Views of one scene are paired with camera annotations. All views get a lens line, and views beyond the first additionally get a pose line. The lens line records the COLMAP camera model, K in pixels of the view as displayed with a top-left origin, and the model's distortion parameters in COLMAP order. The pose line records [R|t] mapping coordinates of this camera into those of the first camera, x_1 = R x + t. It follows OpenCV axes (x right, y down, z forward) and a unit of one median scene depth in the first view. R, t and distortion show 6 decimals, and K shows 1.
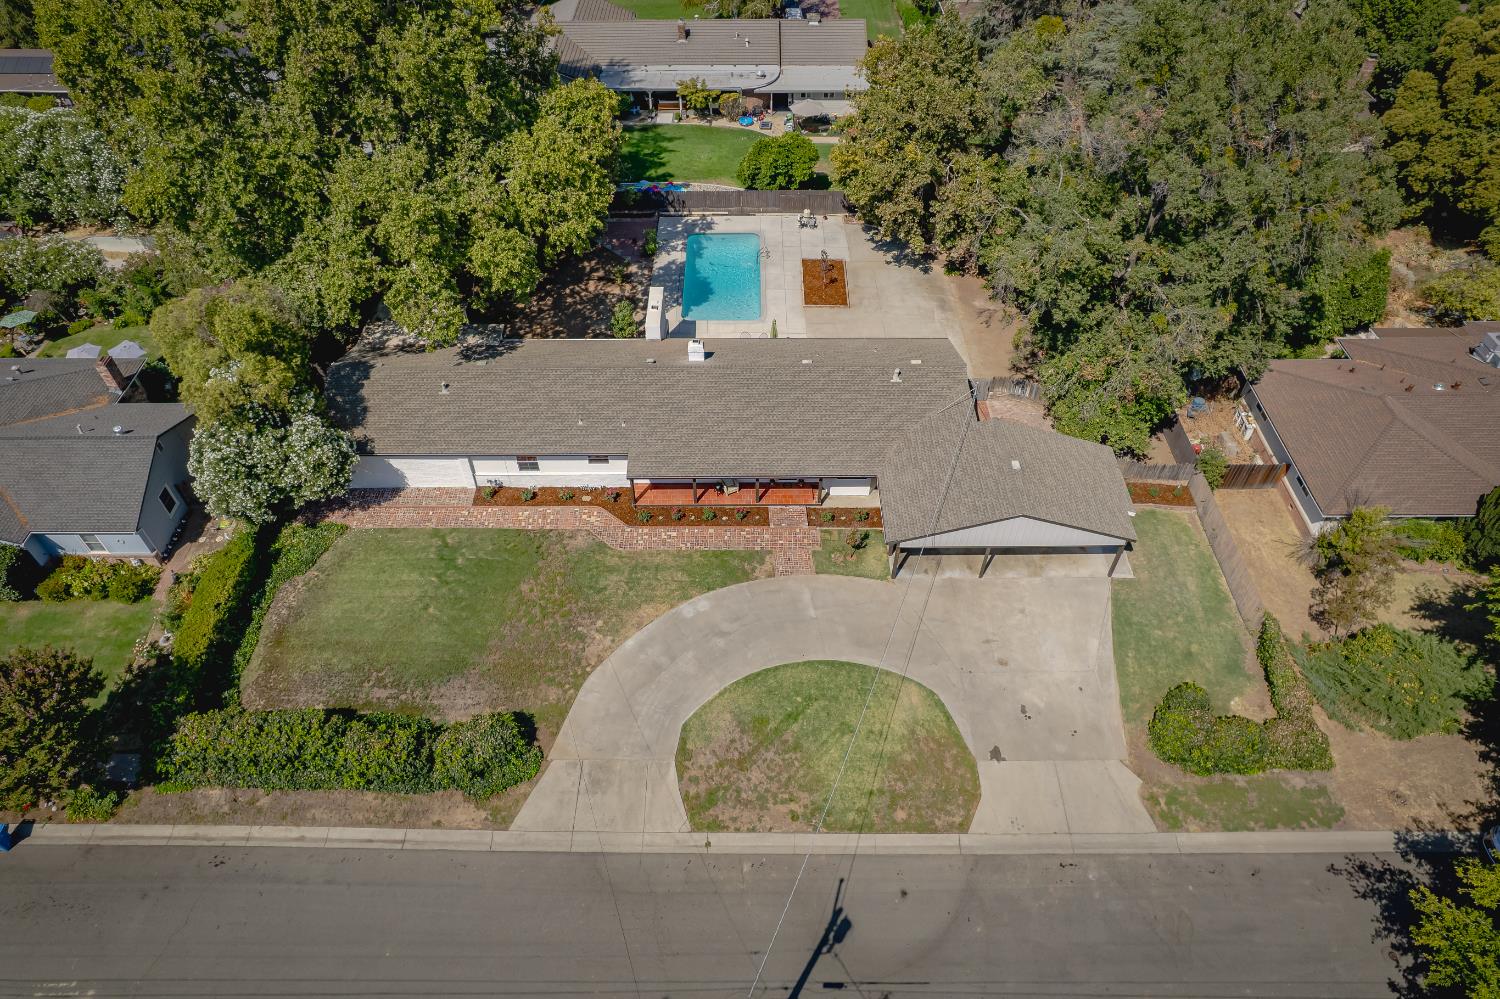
lens RADIAL K [[965.0, 0, 741.4], [0, 965.0, 493.2], [0, 0, 1]] dist [-0.080225, 0.068412]
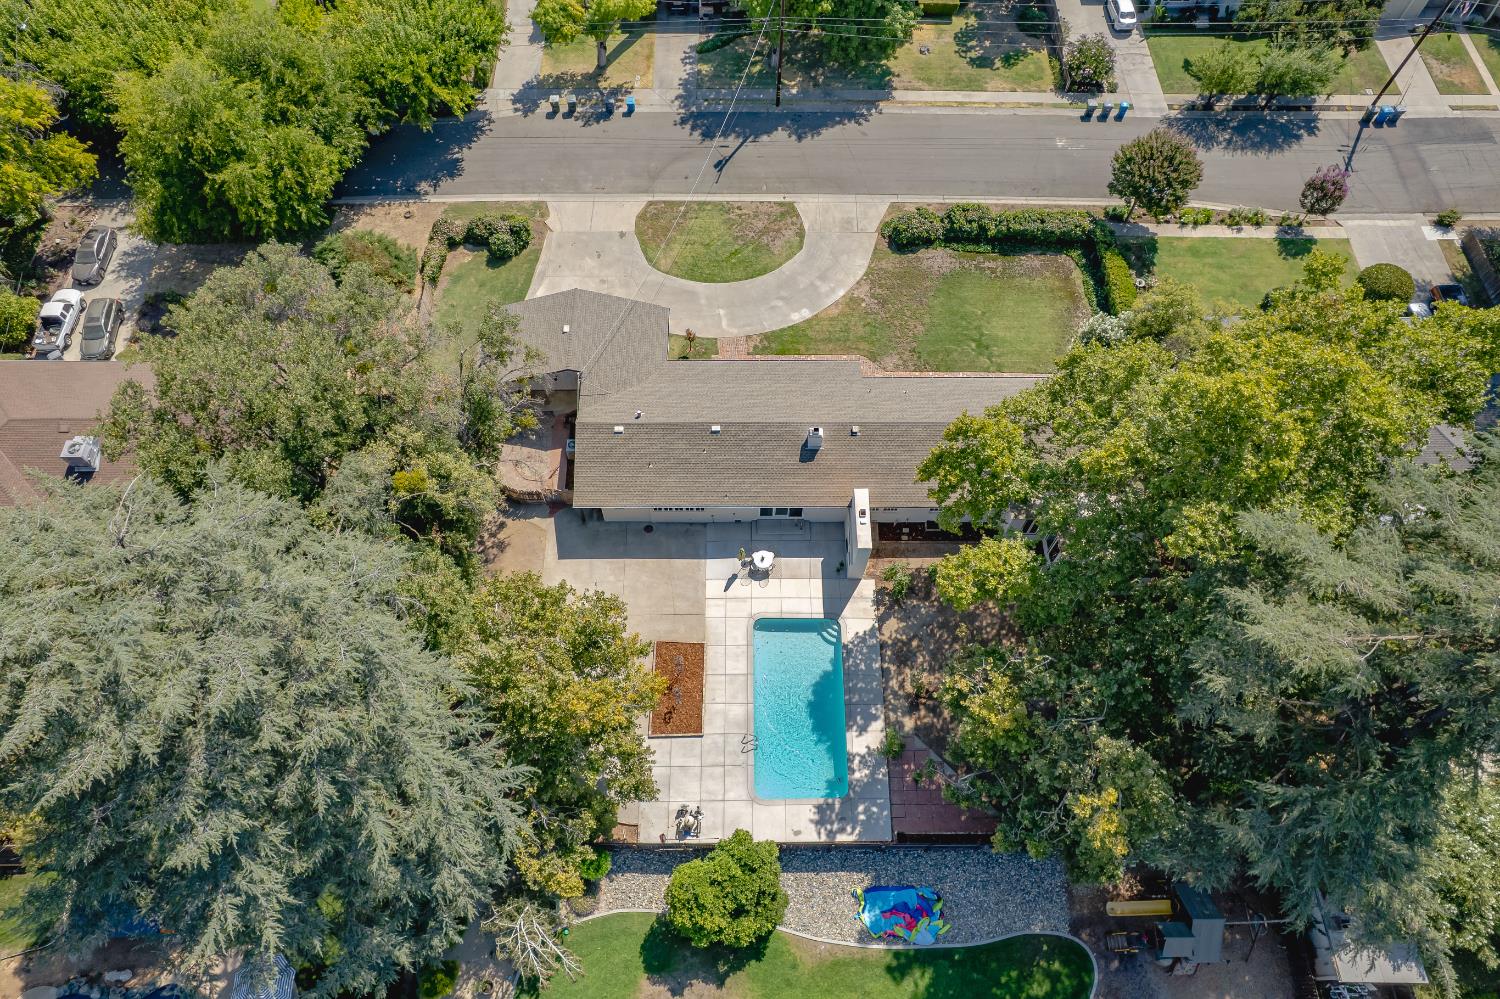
lens RADIAL K [[965.0, 0, 739.7], [0, 965.0, 508.6], [0, 0, 1]] dist [-0.080225, 0.068412]
pose [[-0.999999, 0.000561, 0.001538, 0.043940], [0.001283, -0.315223, 0.949017, -1.385180], [0.001017, 0.949017, 0.315222, 0.825221]]
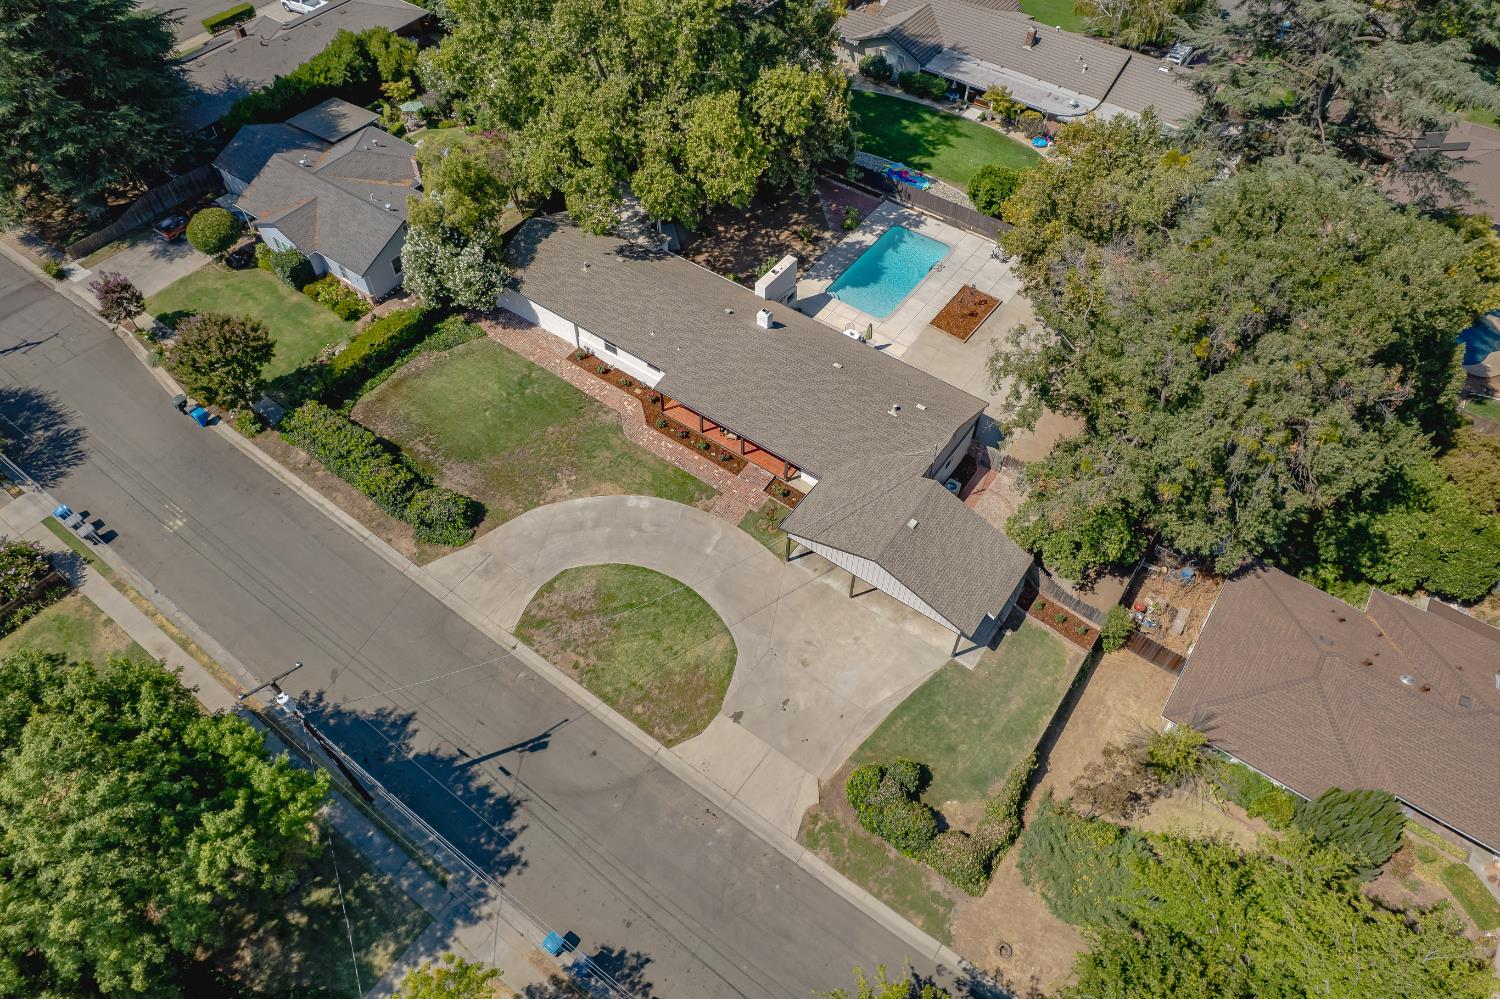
lens RADIAL K [[965.0, 0, 747.1], [0, 965.0, 496.4], [0, 0, 1]] dist [-0.080225, 0.068412]
pose [[0.809850, 0.464921, -0.357758, 0.521096], [-0.430278, 0.885283, 0.176450, -0.173795], [0.398752, 0.011038, 0.916992, -0.103374]]
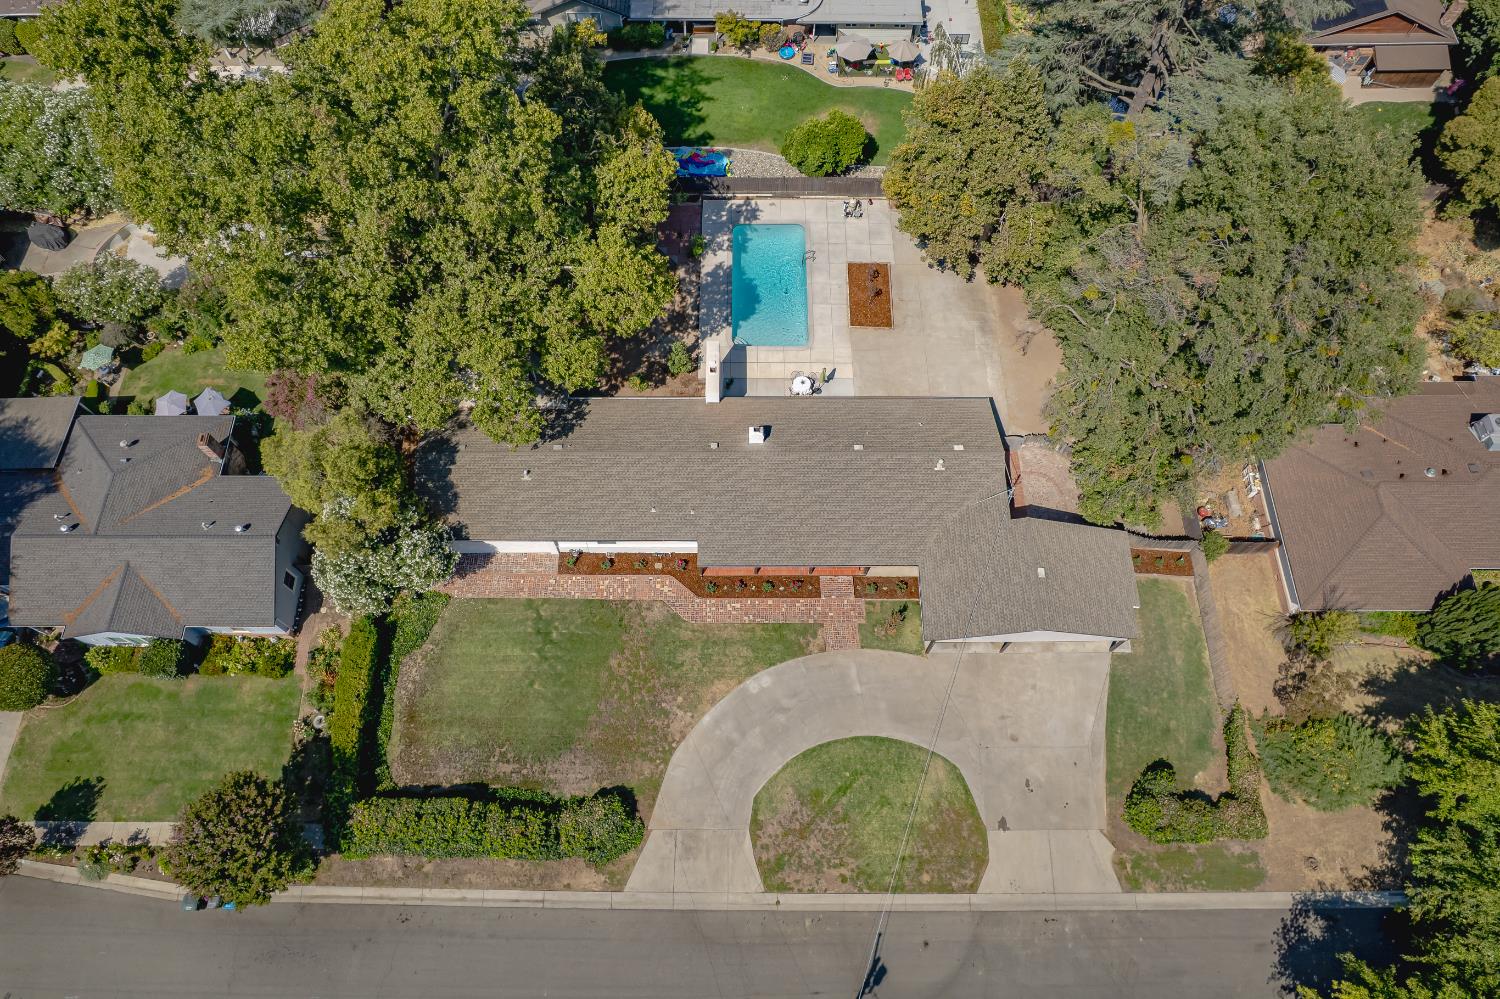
lens RADIAL K [[965.0, 0, 740.6], [0, 965.0, 494.9], [0, 0, 1]] dist [-0.080225, 0.068412]
pose [[0.999973, 0.003483, 0.006539, -0.080680], [-0.005347, 0.950185, 0.311641, -0.475862], [-0.005128, -0.311667, 0.950178, -0.054050]]
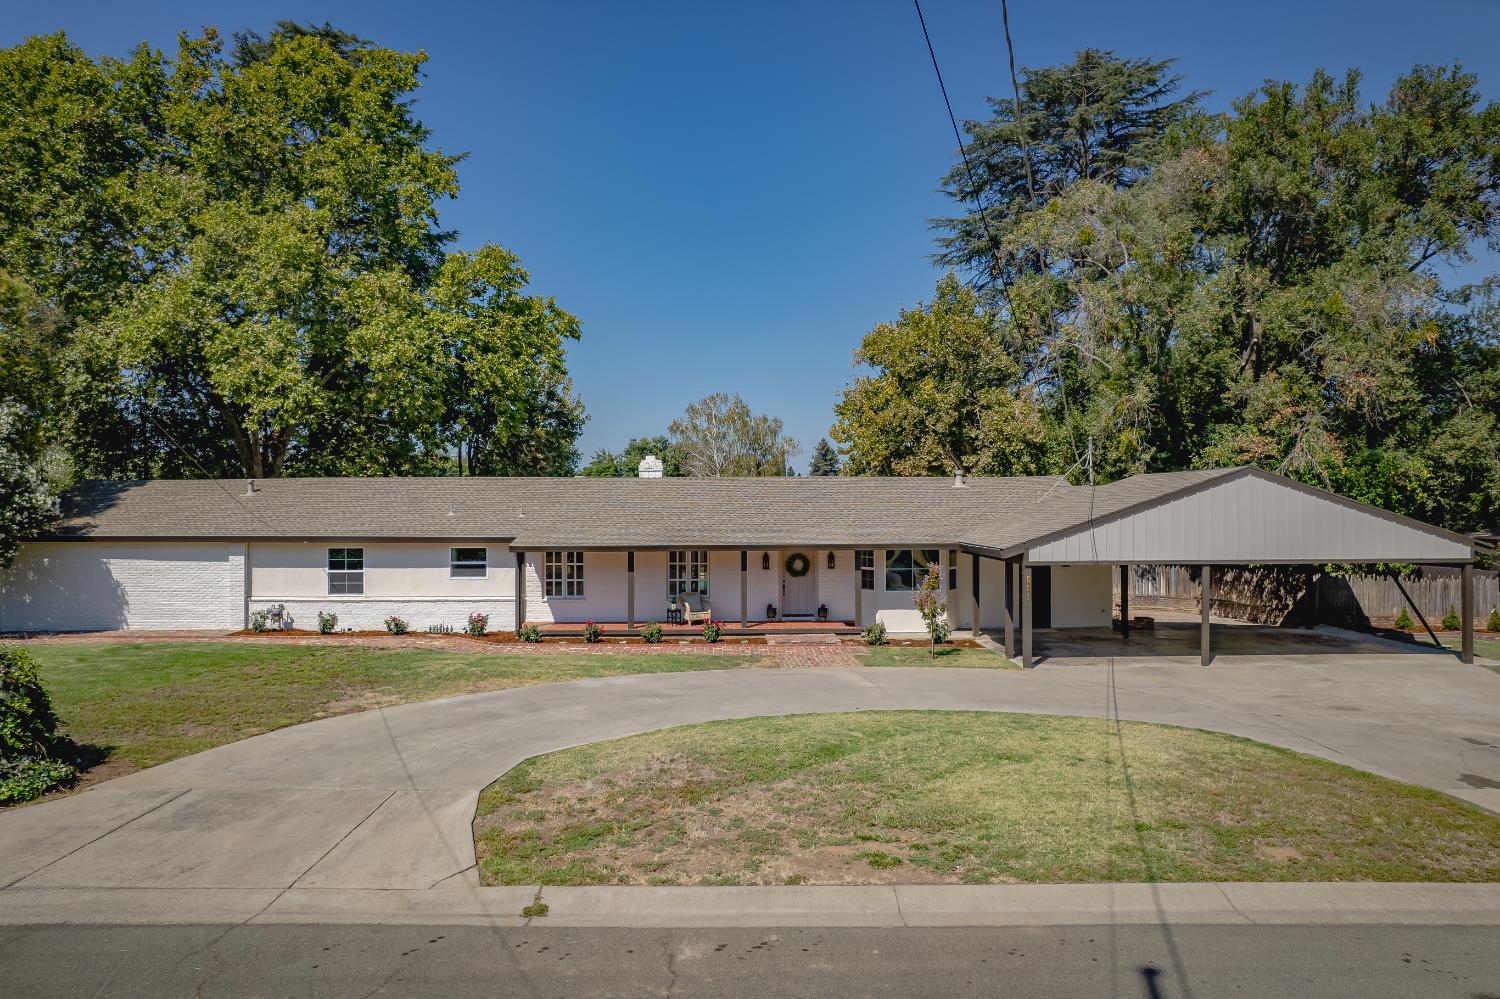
lens RADIAL K [[965.0, 0, 742.3], [0, 965.0, 501.2], [0, 0, 1]] dist [-0.080225, 0.068412]
pose [[0.999984, 0.000170, 0.005737, 0.012844], [0.004101, 0.678072, -0.734984, 0.395429], [-0.004015, 0.734996, 0.678060, 0.639115]]
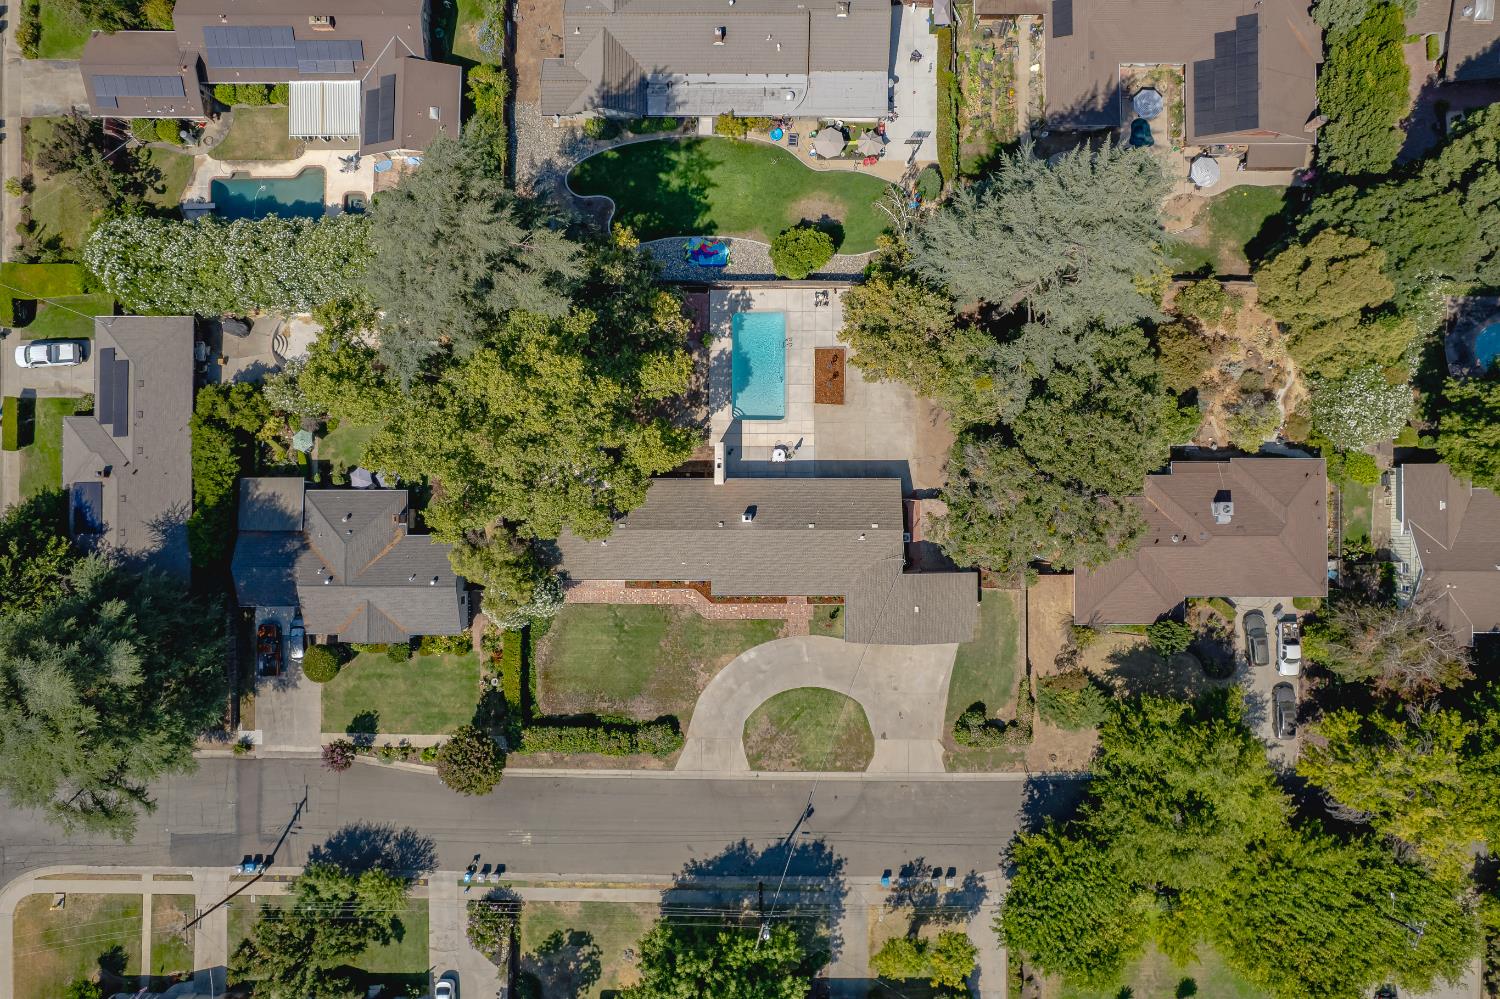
lens RADIAL K [[965.0, 0, 740.9], [0, 965.0, 495.7], [0, 0, 1]] dist [-0.080225, 0.068412]
pose [[0.999996, 0.001850, -0.002311, -0.060838], [0.000168, 0.743844, 0.668353, -1.494255], [0.002956, -0.668351, 0.743840, -0.278907]]
